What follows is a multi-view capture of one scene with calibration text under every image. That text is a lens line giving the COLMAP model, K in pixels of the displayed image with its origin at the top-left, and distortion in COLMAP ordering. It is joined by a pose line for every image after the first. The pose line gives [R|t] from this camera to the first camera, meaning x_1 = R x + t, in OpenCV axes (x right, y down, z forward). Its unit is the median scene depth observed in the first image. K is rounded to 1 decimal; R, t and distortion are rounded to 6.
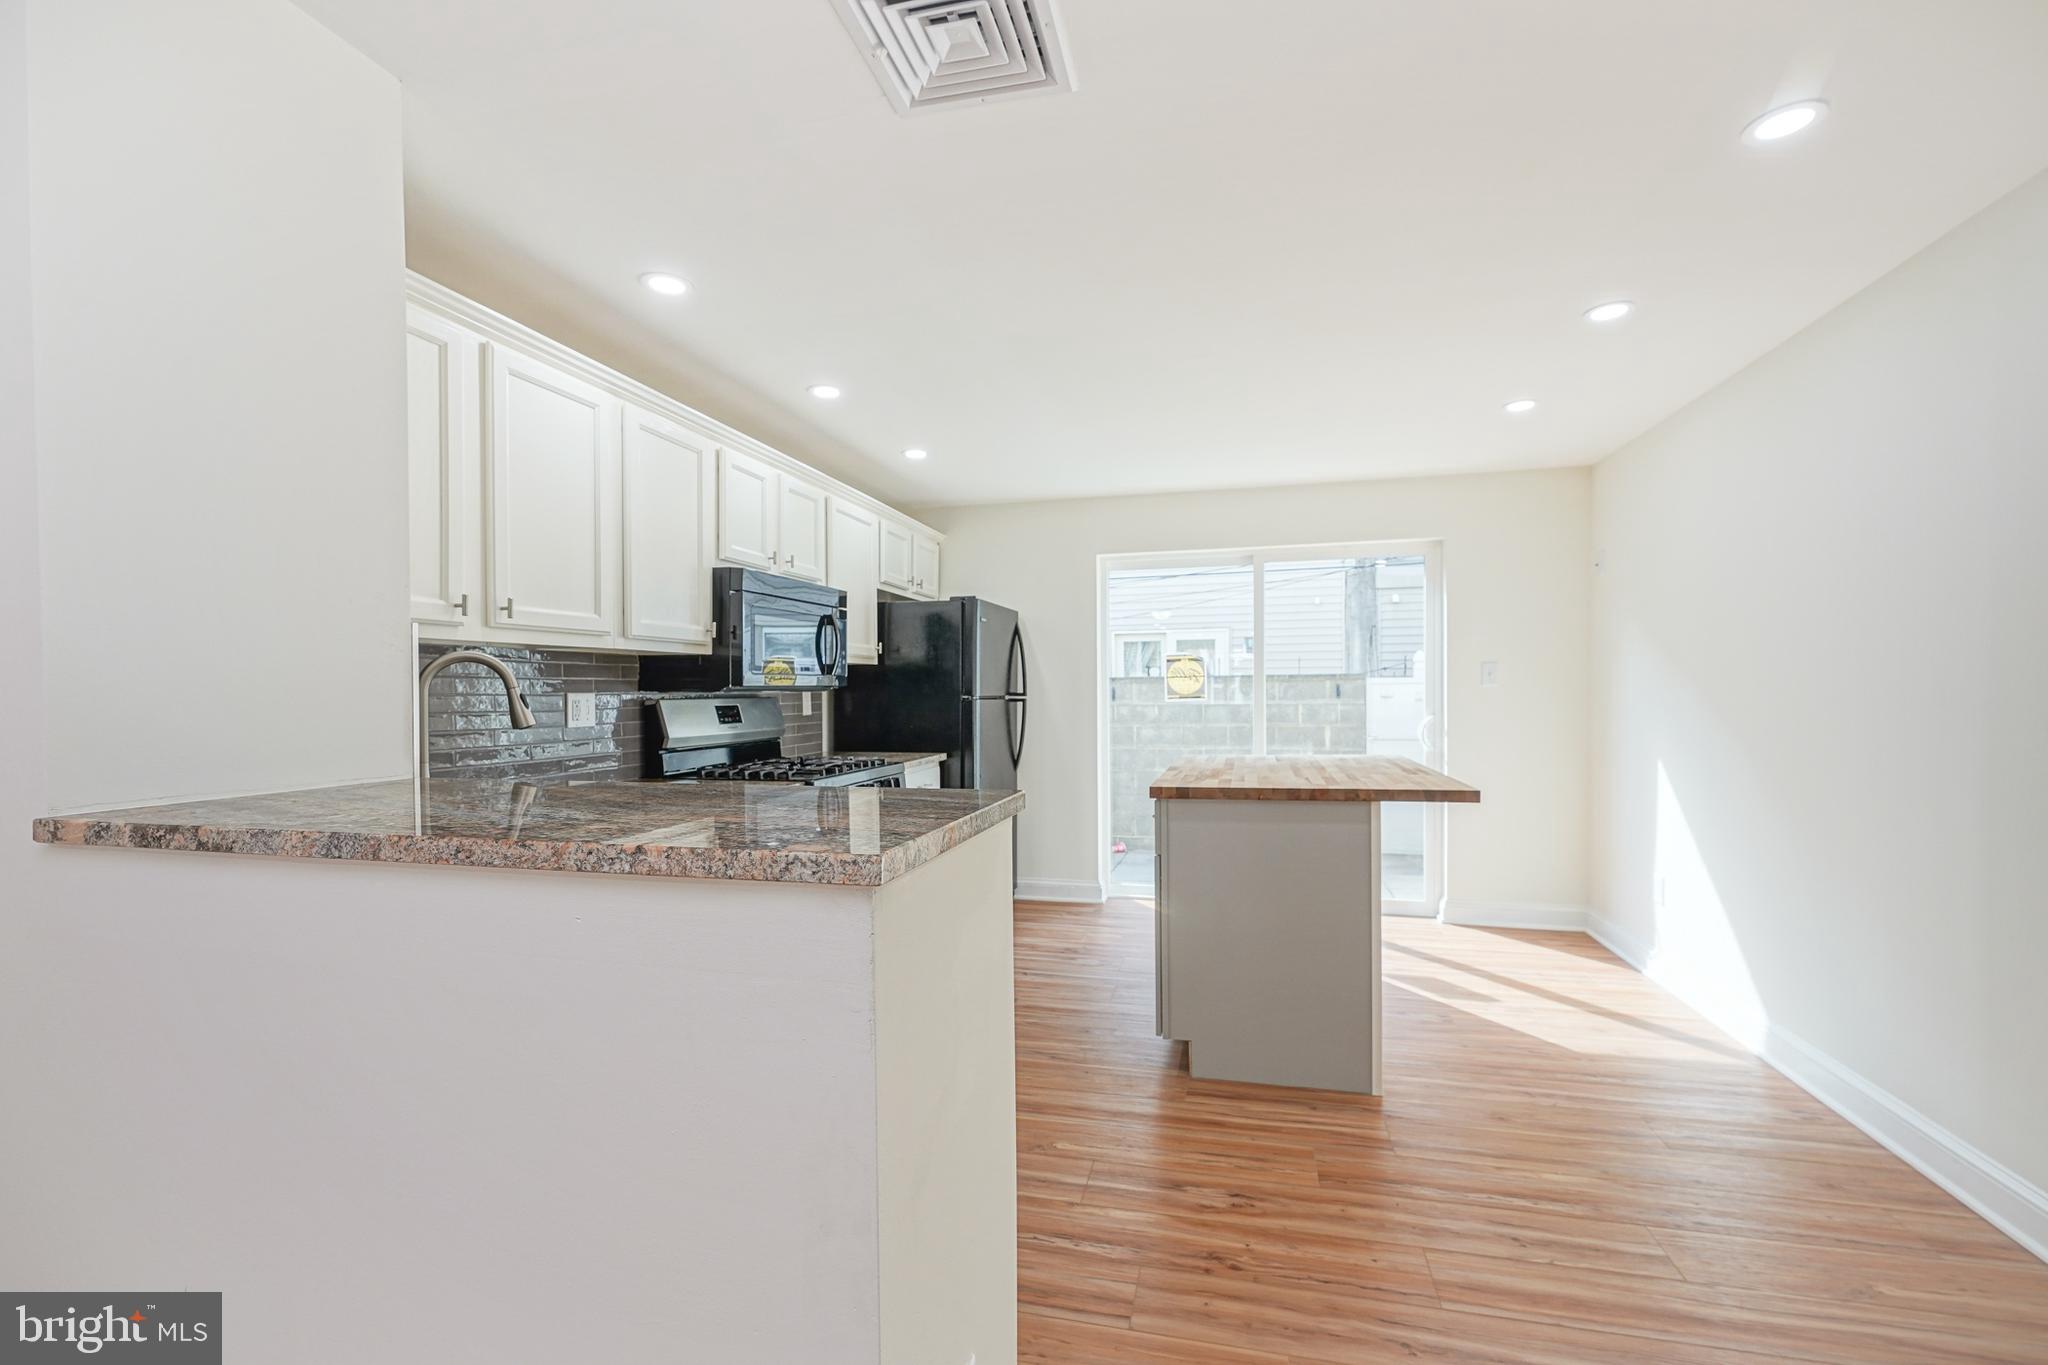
lens RADIAL K [[830.4, 0, 1016.1], [0, 830.4, 697.8], [0, 0, 1]] dist [-0.003257, 0.000166]
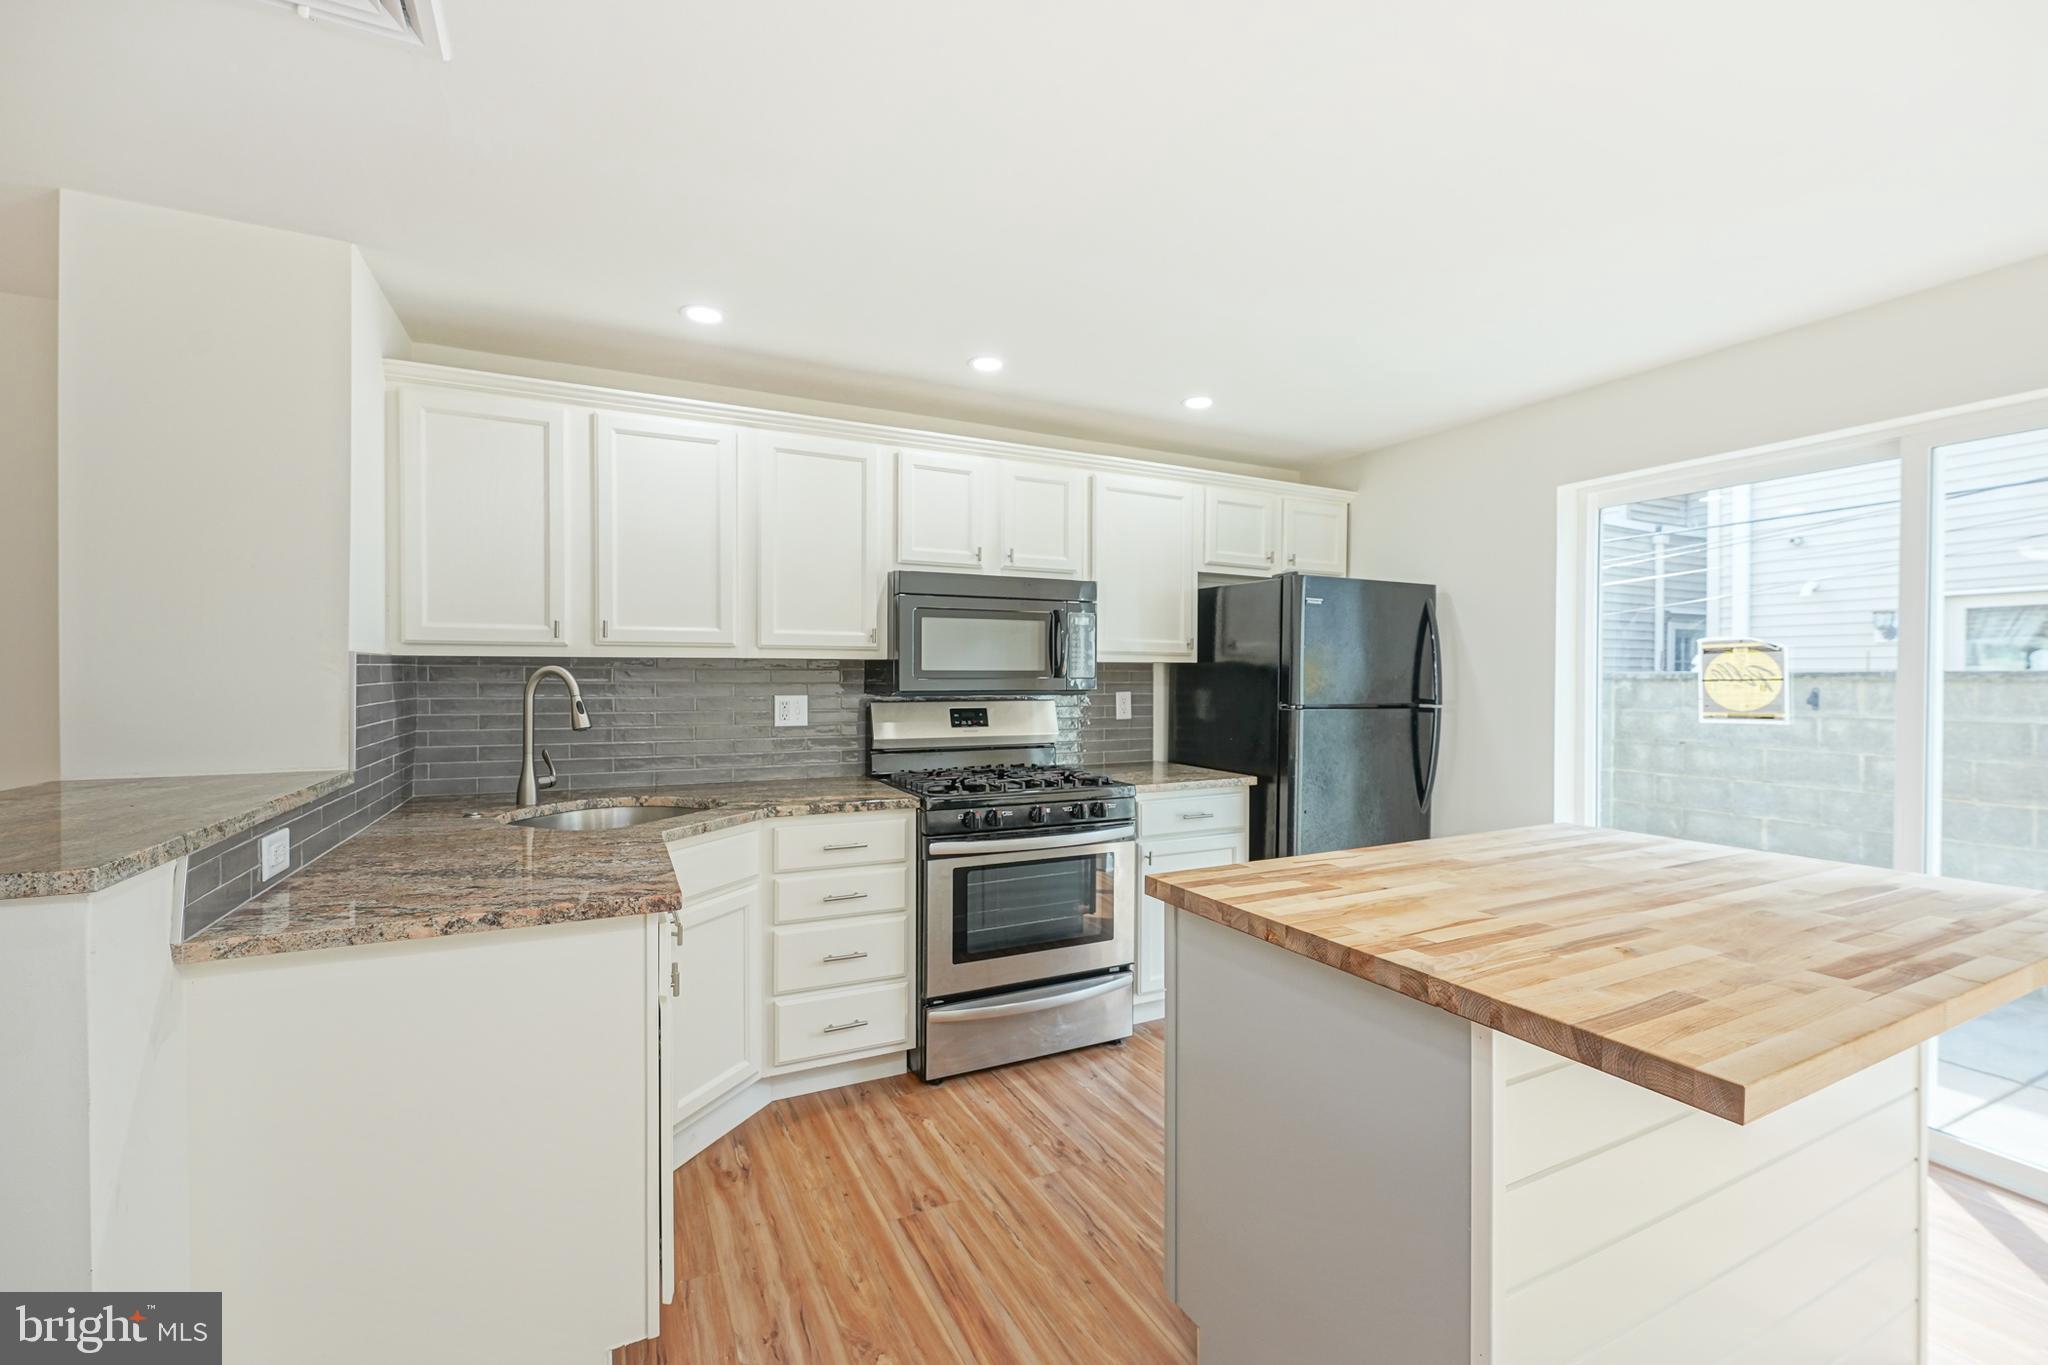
lens RADIAL K [[830.4, 0, 1006.4], [0, 830.4, 686.0], [0, 0, 1]] dist [-0.003257, 0.000166]
pose [[0.665374, 0.018475, -0.746282, 0.363812], [-0.015325, 0.999821, 0.011088, -0.025253], [0.746353, 0.004059, 0.665538, 0.340824]]
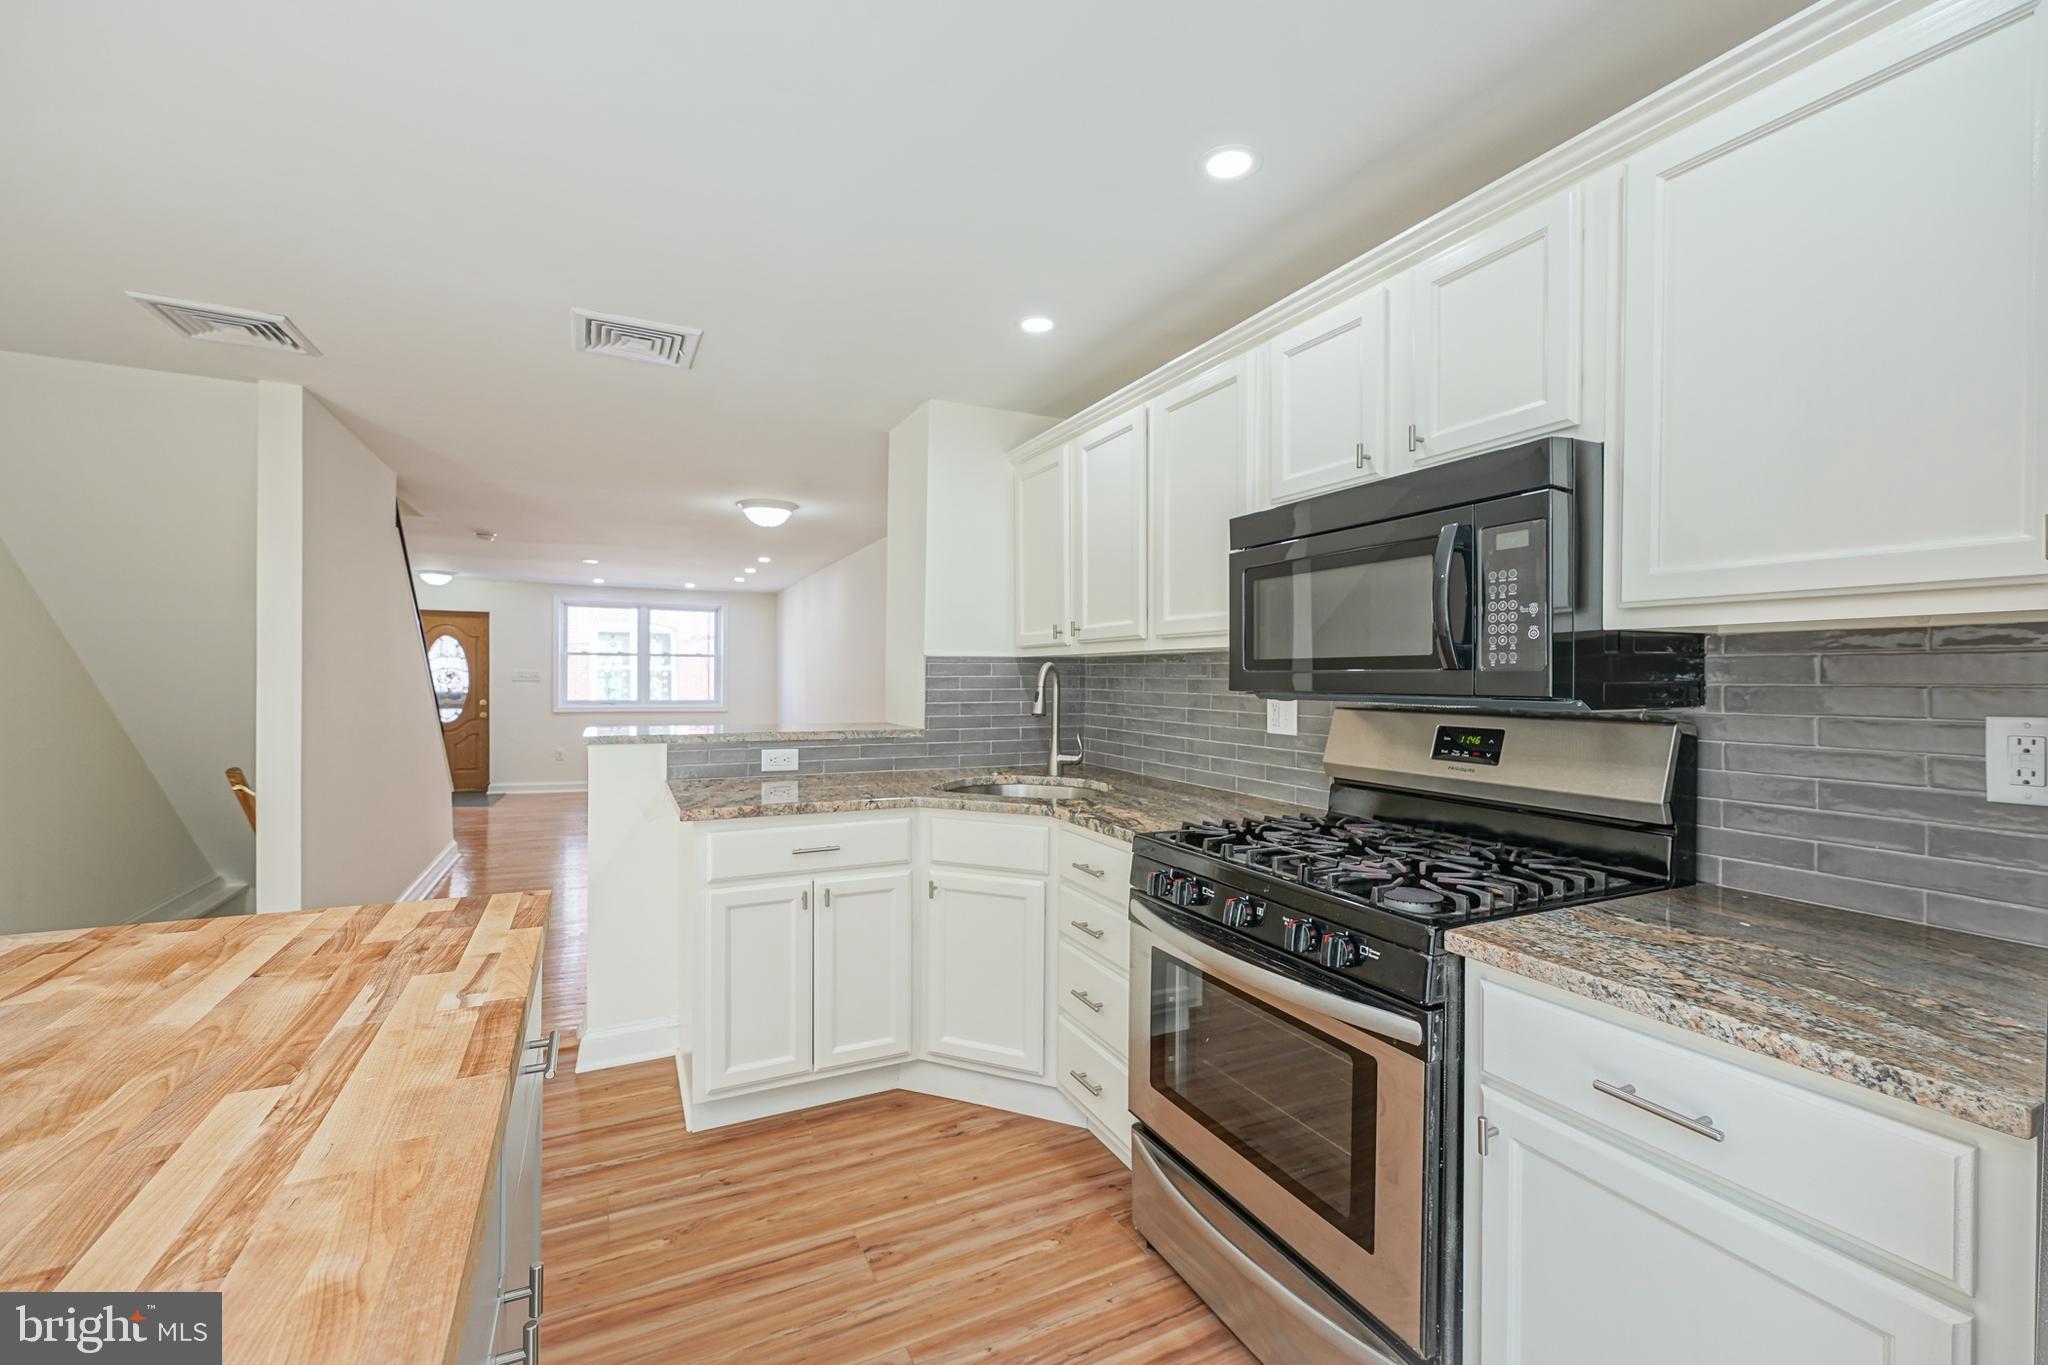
lens RADIAL K [[830.4, 0, 1041.3], [0, 830.4, 681.6], [0, 0, 1]] dist [-0.003257, 0.000166]
pose [[-0.725999, 0.006529, -0.687665, 0.195801], [-0.008203, 0.999802, 0.018152, -0.024845], [0.687647, 0.018820, -0.725801, 1.060449]]
